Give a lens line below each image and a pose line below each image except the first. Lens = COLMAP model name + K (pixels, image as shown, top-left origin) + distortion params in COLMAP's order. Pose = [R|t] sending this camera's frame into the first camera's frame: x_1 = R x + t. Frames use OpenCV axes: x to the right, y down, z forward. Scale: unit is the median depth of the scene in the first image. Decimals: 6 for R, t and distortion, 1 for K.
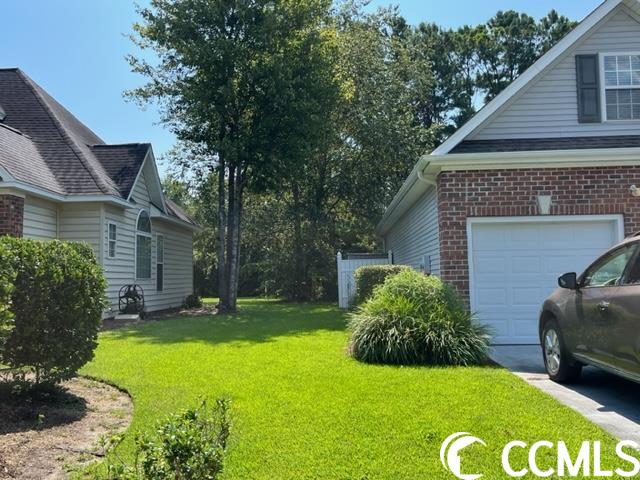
lens RADIAL K [[622.0, 0, 320.0], [0, 622.0, 240.0], [0, 0, 1]] dist [0.002895, 0.000674]
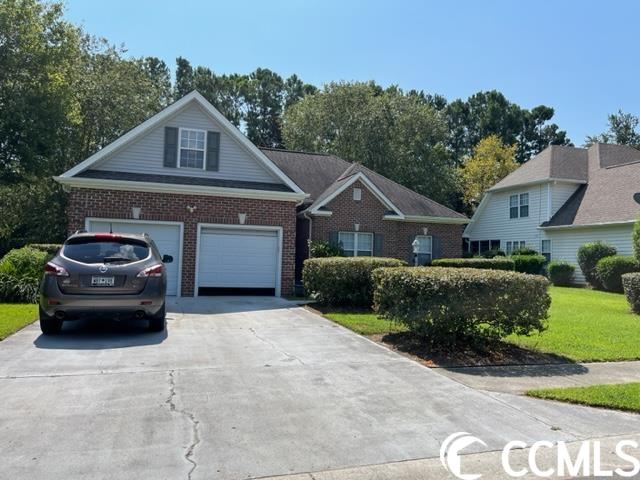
lens RADIAL K [[484.5, 0, 326.8], [0, 484.5, 238.2], [0, 0, 1]] dist [0.048568, -0.098823]
pose [[0.937833, 0.059422, 0.341963, 0.389439], [-0.066303, 0.997764, 0.008457, -0.033182], [-0.340696, -0.030605, 0.939675, -0.413756]]
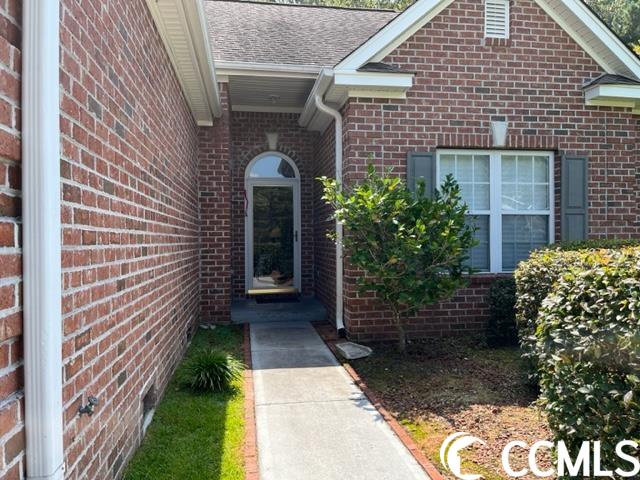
lens RADIAL K [[484.5, 0, 326.8], [0, 484.5, 238.2], [0, 0, 1]] dist [0.048568, -0.098823]
pose [[0.983434, 0.006538, 0.181149, 0.865416], [-0.019347, 0.997427, 0.069033, 0.017128], [-0.180232, -0.071394, 0.981030, 0.842235]]
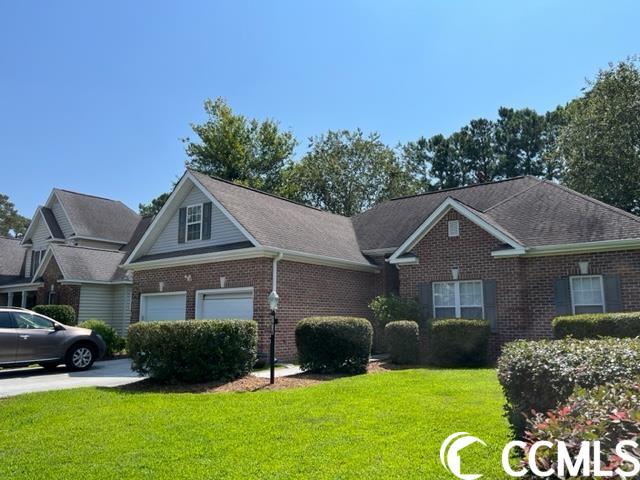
lens RADIAL K [[484.5, 0, 326.8], [0, 484.5, 238.2], [0, 0, 1]] dist [0.048568, -0.098823]
pose [[0.827748, -0.078344, -0.555604, 1.638069], [0.024825, 0.994348, -0.103226, -0.035837], [0.560551, 0.071652, 0.825014, 0.003198]]
